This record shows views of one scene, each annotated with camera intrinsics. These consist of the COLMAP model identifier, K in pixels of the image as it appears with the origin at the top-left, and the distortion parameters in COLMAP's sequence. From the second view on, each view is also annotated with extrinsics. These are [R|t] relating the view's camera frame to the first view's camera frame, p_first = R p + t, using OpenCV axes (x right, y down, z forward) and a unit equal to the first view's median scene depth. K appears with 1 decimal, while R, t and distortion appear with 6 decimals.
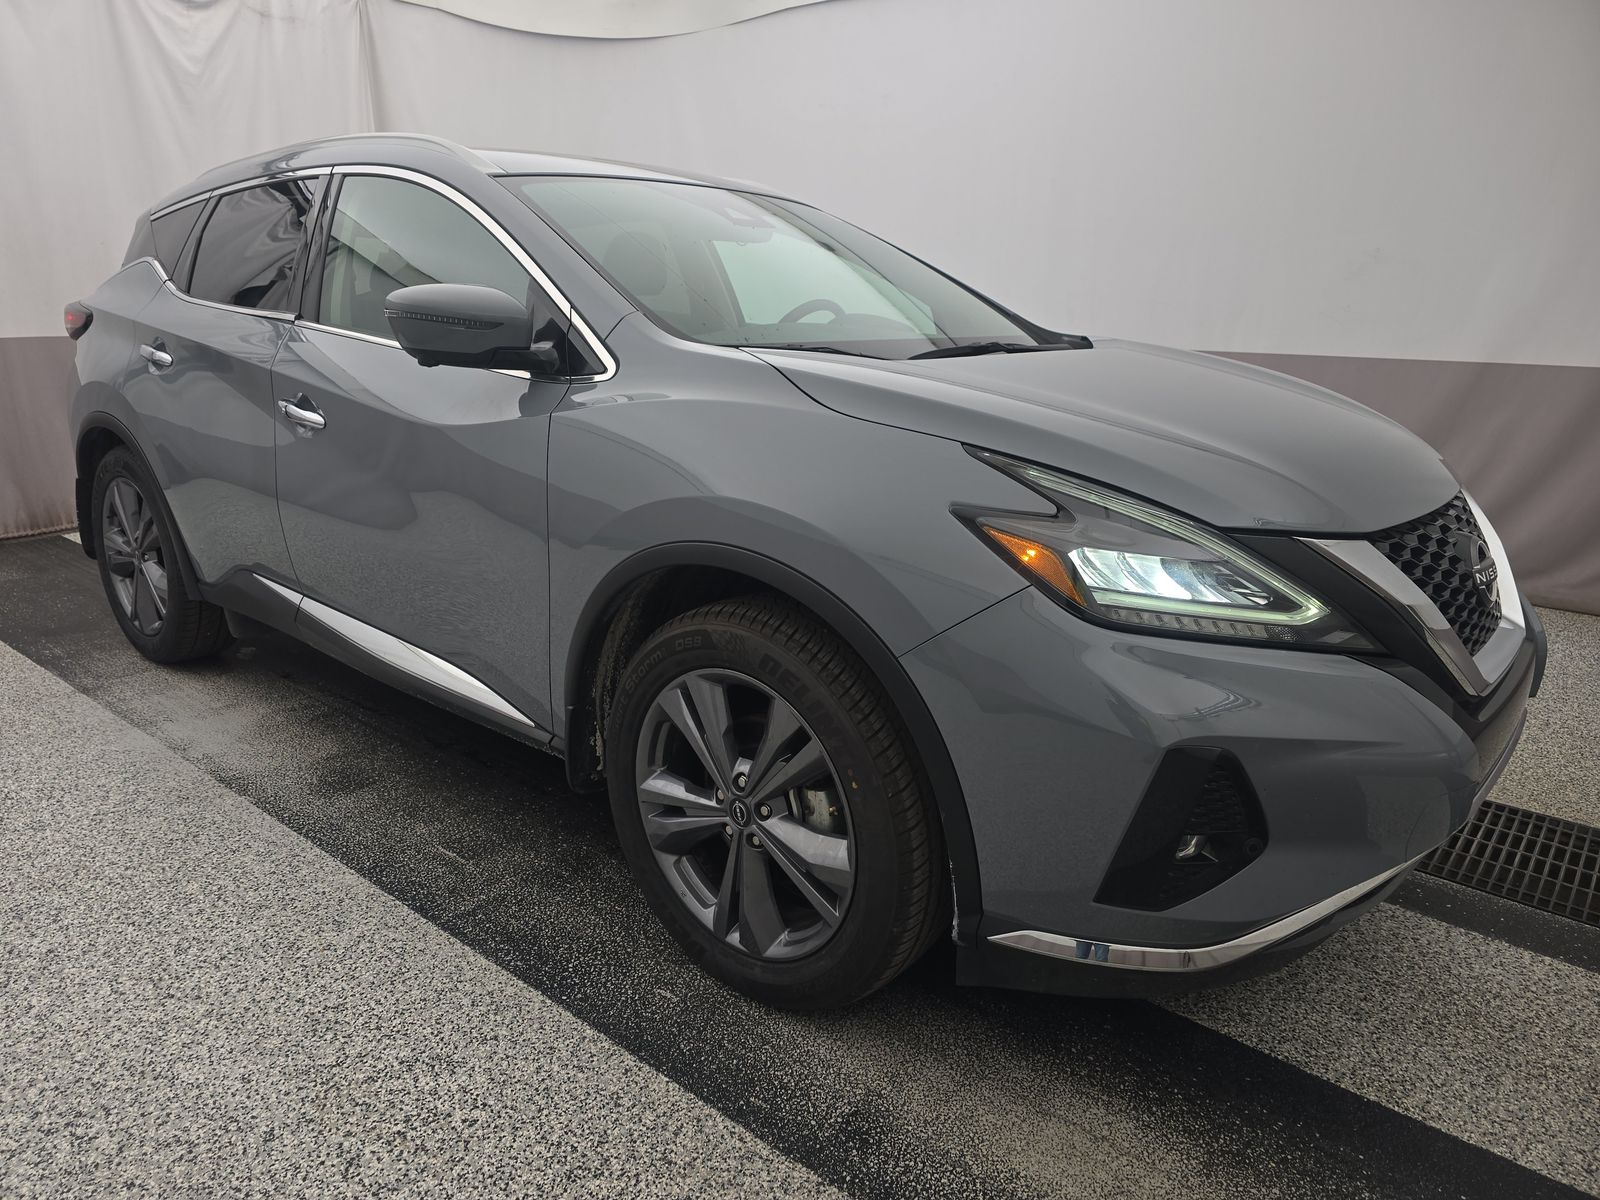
lens RADIAL K [[1065.3, 0, 800.0], [0, 1065.3, 600.0], [0, 0, 1]] dist [0.059828, -0.059867]
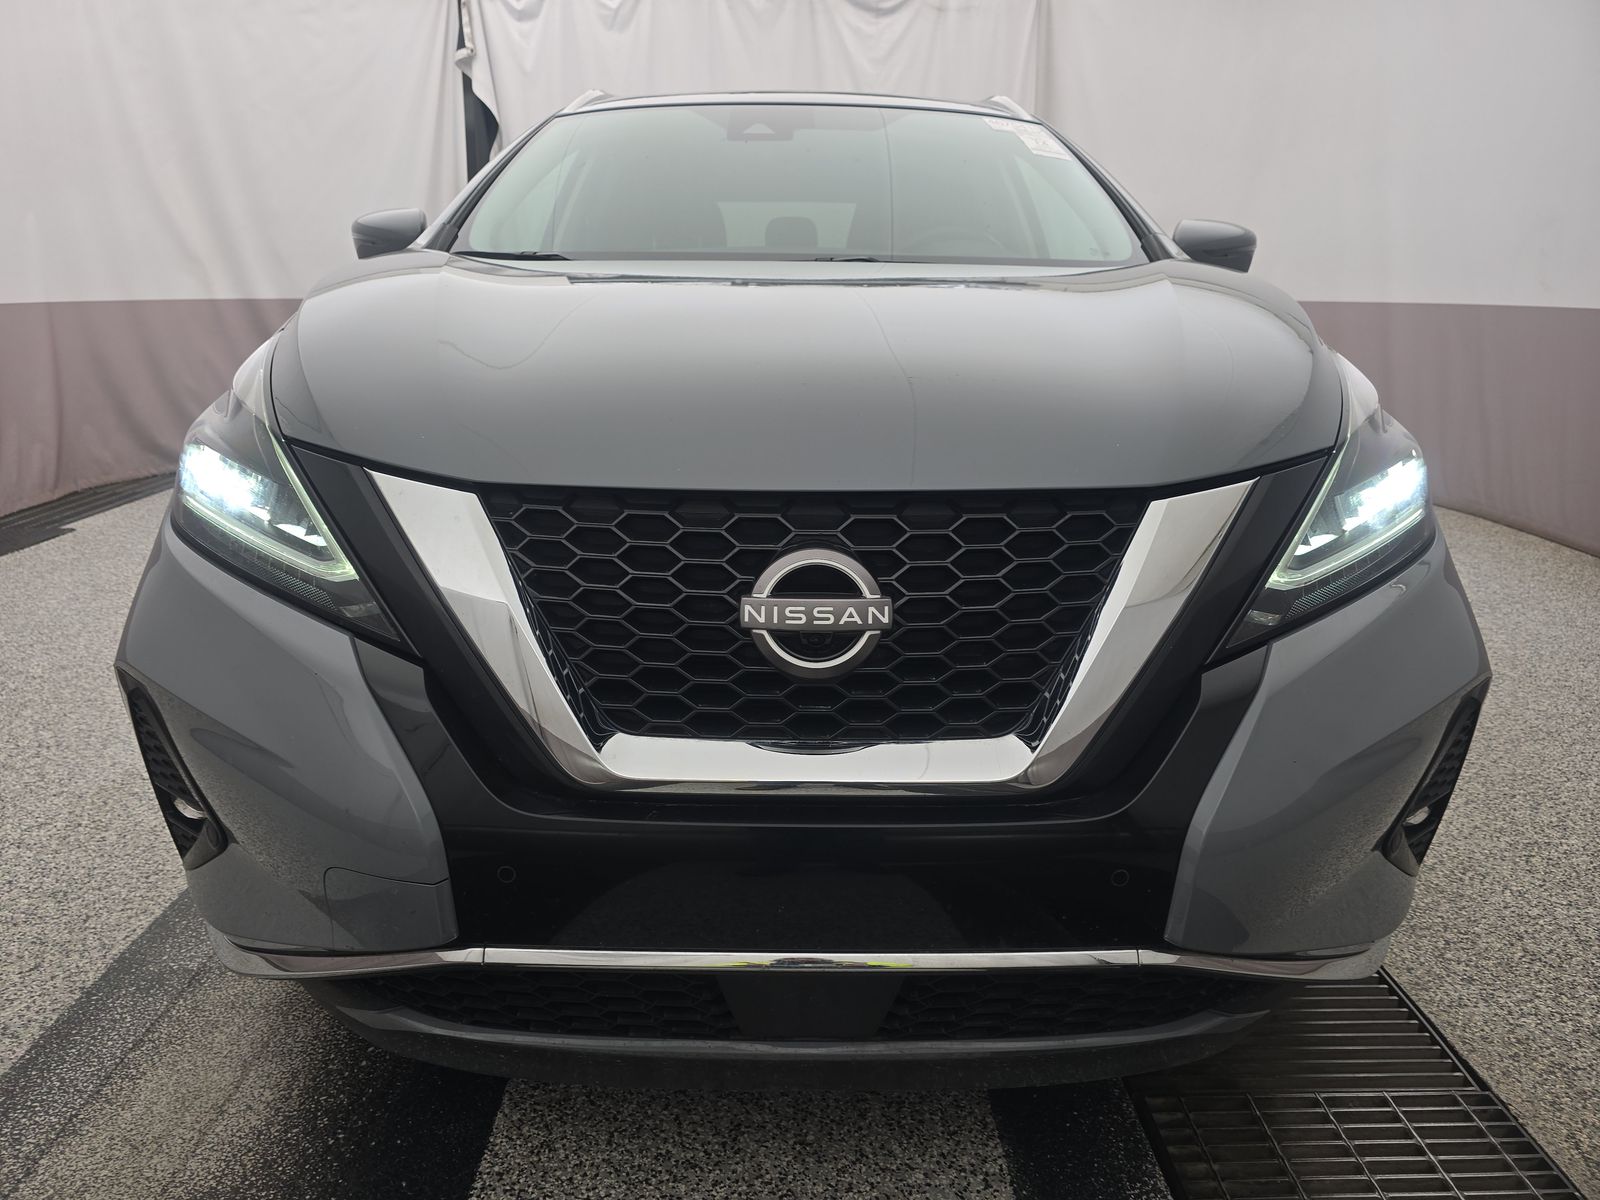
lens RADIAL K [[1065.3, 0, 800.0], [0, 1065.3, 600.0], [0, 0, 1]] dist [0.059828, -0.059867]
pose [[0.659121, 0.206057, -0.723257, 0.970956], [-0.204197, 0.974636, 0.091586, -0.079474], [0.723784, 0.087321, 0.684479, 0.584026]]
